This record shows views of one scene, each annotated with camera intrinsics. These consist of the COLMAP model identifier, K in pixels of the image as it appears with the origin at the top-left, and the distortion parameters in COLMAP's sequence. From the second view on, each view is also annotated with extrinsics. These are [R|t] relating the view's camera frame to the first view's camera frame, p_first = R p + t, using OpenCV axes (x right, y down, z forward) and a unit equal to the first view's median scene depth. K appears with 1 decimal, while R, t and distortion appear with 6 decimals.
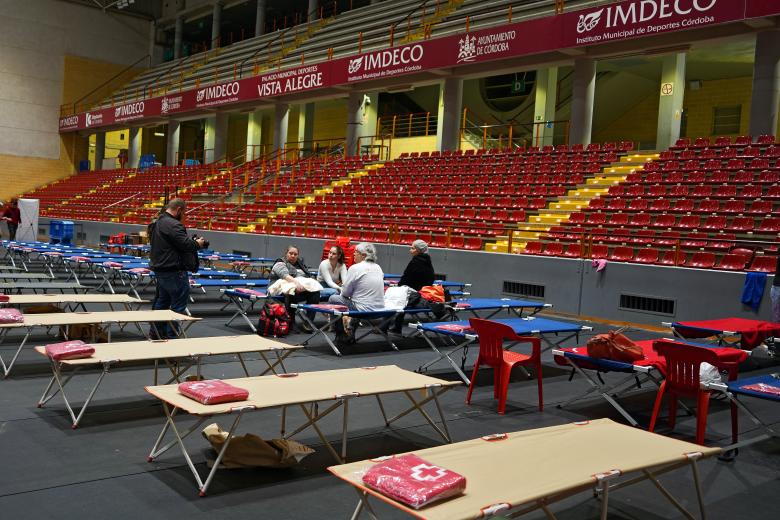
lens RADIAL K [[761.6, 0, 335.5], [0, 761.6, 278.4], [0, 0, 1]] dist [-0.049012, 0.000000]
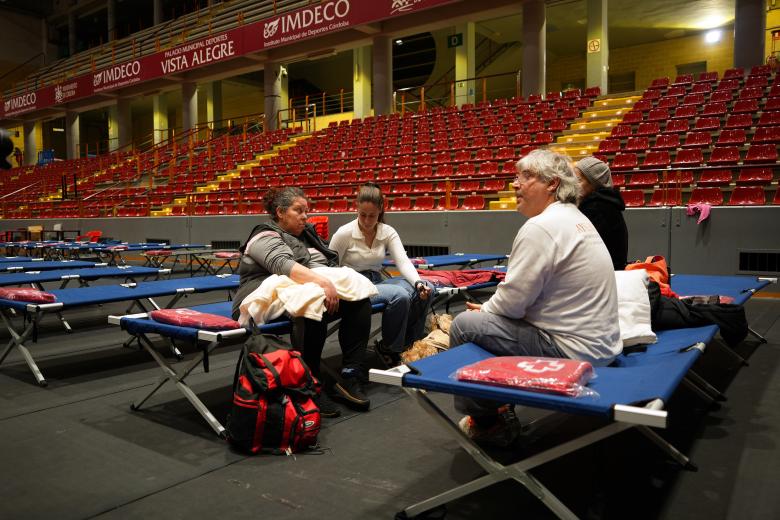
lens RADIAL K [[620.2, 0, 382.1], [0, 620.2, 260.3], [0, 0, 1]] dist [-0.048911, 0.044040]
pose [[0.971514, -0.080376, 0.222936, -0.029568], [0.079409, 0.996753, 0.013318, -0.002162], [-0.223283, 0.004765, 0.974742, 0.232591]]
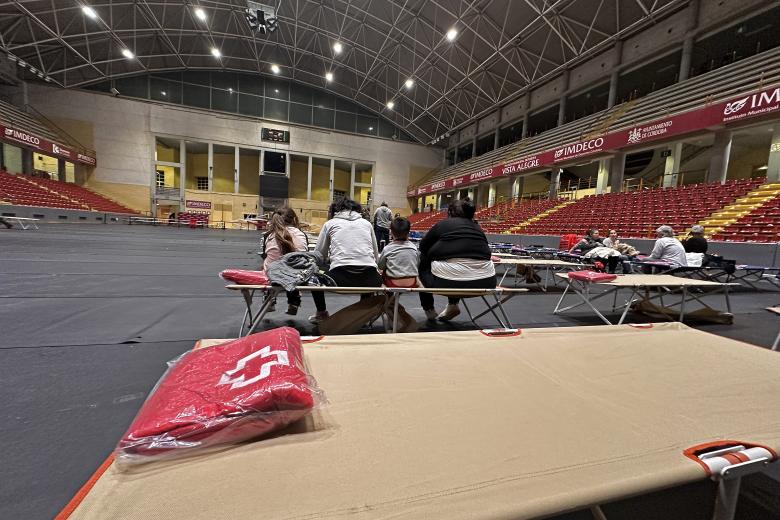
lens RADIAL K [[310.6, 0, 391.1], [0, 310.6, 259.1], [0, 0, 1]] dist [0.001245, -0.000551]
pose [[0.934886, 0.026596, -0.353950, -0.086792], [-0.027228, 0.999624, 0.003196, 0.012207], [0.353902, 0.006649, 0.935259, 0.055946]]
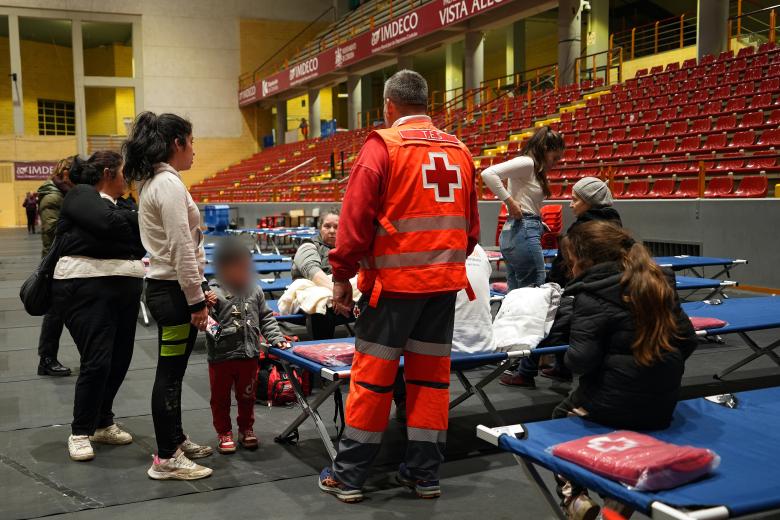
lens RADIAL K [[833.7, 0, 322.7], [0, 833.7, 258.7], [0, 0, 1]] dist [0.030216, 0.000000]
pose [[0.949806, -0.056682, -0.307661, 0.036744], [0.057035, 0.998341, -0.007852, -0.002547], [0.307596, -0.010089, 0.951464, 0.163894]]
